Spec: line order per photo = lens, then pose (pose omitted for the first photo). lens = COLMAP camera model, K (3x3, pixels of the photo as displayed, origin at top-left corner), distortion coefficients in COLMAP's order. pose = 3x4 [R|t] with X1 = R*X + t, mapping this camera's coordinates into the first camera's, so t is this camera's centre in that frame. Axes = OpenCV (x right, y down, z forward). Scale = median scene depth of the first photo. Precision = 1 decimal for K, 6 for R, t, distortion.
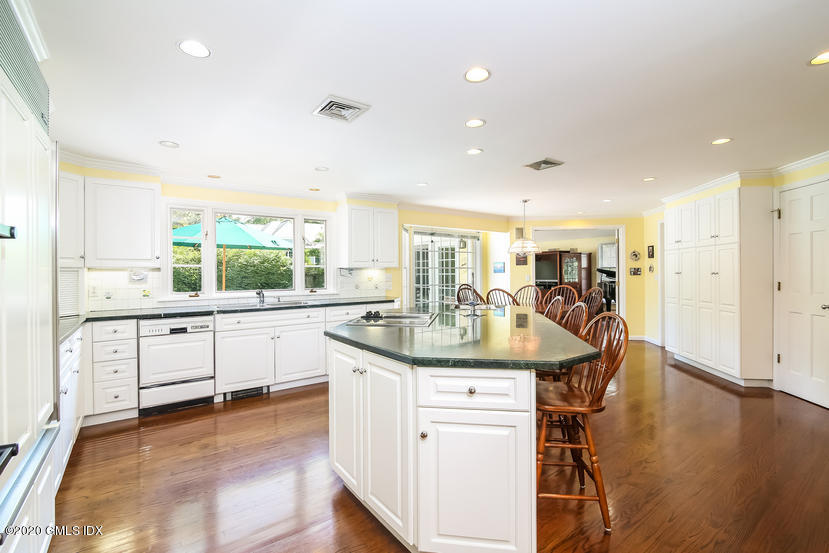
lens RADIAL K [[380.6, 0, 412.2], [0, 380.6, 276.8], [0, 0, 1]] dist [-0.065076, 0.000246]
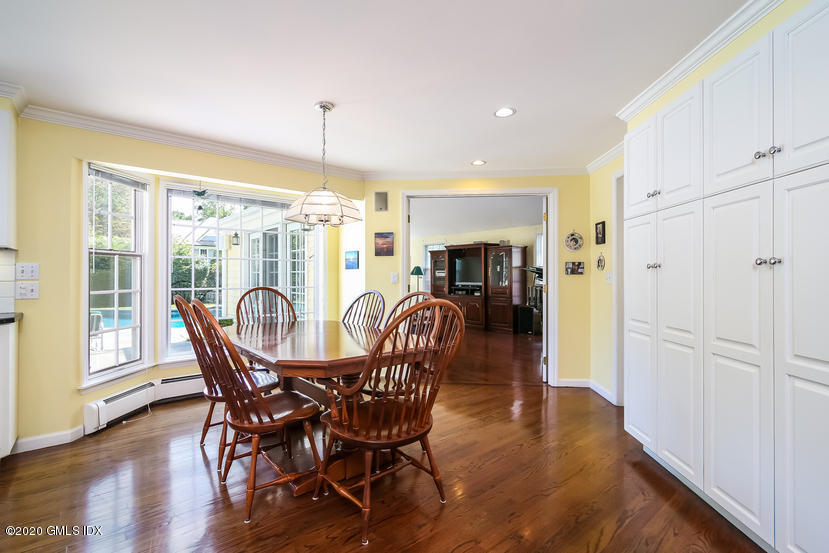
lens RADIAL K [[380.6, 0, 412.2], [0, 380.6, 276.8], [0, 0, 1]] dist [-0.065076, 0.000246]
pose [[0.996342, 0.009407, 0.084933, 0.294461], [-0.008798, 0.999933, -0.007541, 0.005197], [-0.084999, 0.006767, 0.996358, 0.432840]]
